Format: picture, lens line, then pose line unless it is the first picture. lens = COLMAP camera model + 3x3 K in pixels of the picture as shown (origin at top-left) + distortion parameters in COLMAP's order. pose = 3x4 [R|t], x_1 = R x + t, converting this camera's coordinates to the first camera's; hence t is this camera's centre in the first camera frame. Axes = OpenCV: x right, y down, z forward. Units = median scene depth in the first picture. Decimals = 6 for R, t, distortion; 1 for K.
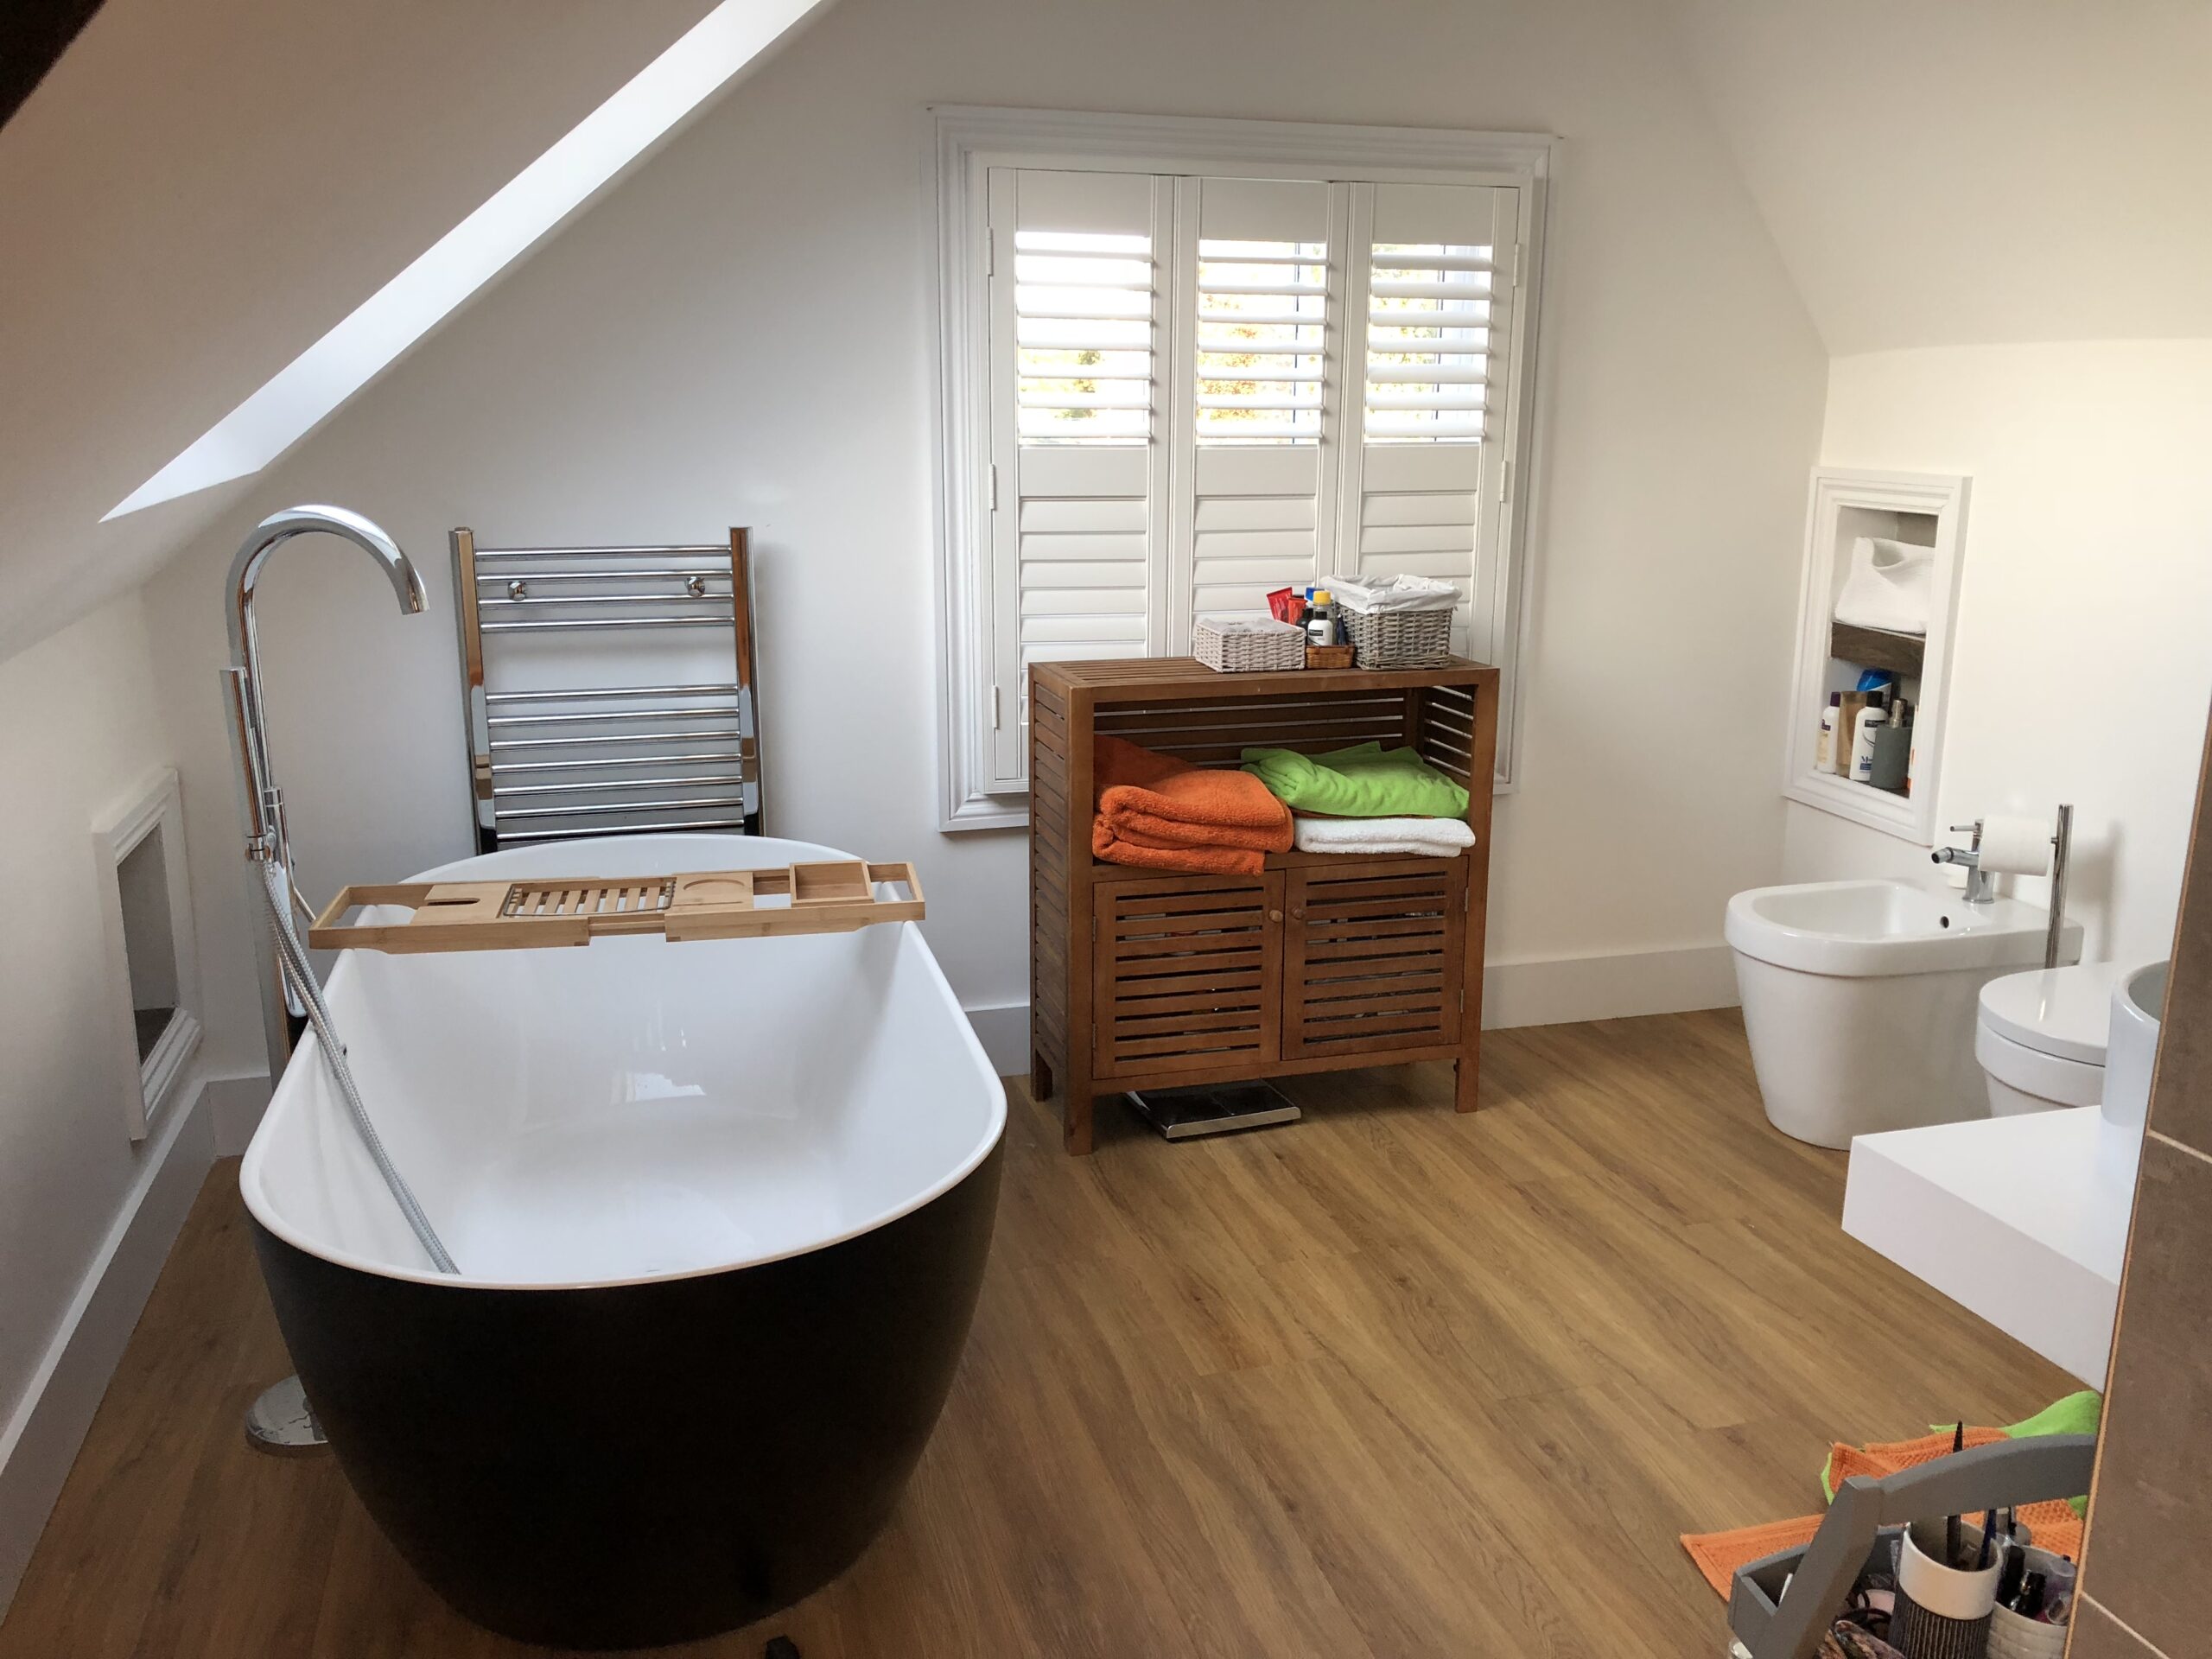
lens RADIAL K [[1848.8, 0, 1104.2], [0, 1848.8, 830.7], [0, 0, 1]] dist [0.060778, -0.005987]
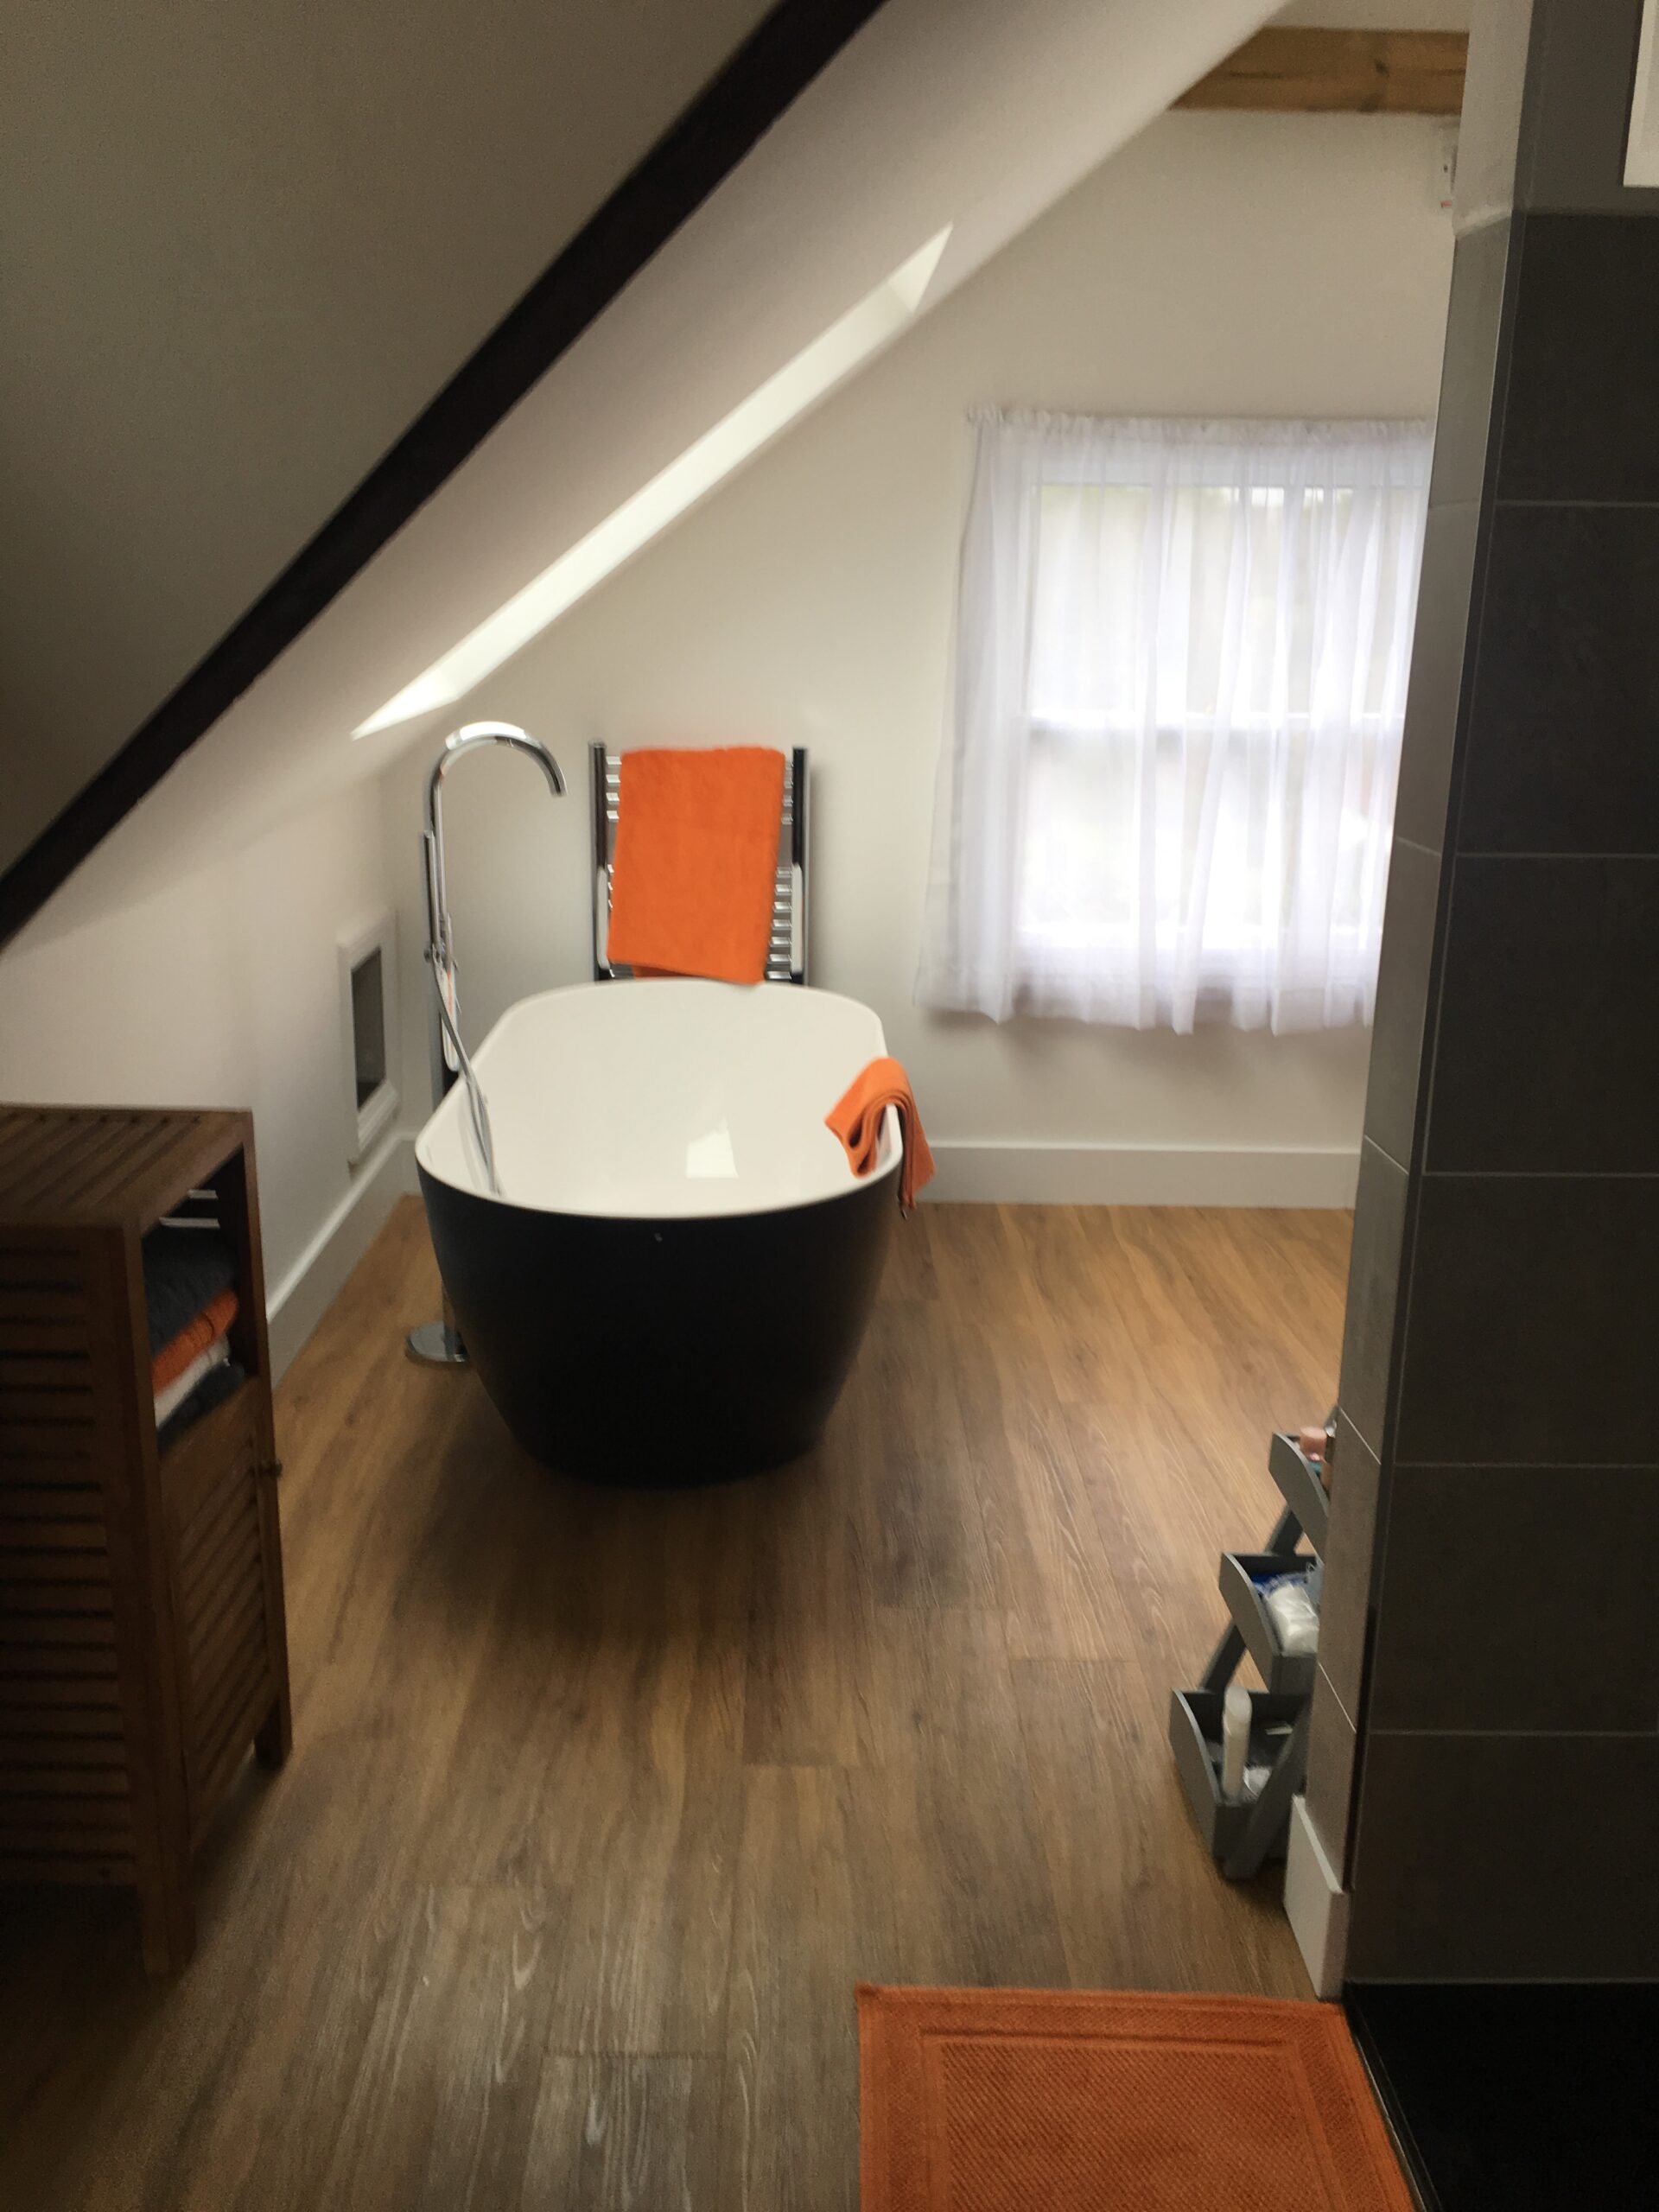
lens RADIAL K [[1873.8, 0, 828.9], [0, 1873.8, 1103.4], [0, 0, 1]] dist [0.013222, 0.002486]
pose [[0.968786, 0.084220, -0.233154, 0.160663], [-0.076244, 0.996160, 0.043029, 0.029750], [0.235883, -0.023909, 0.971487, -0.289440]]
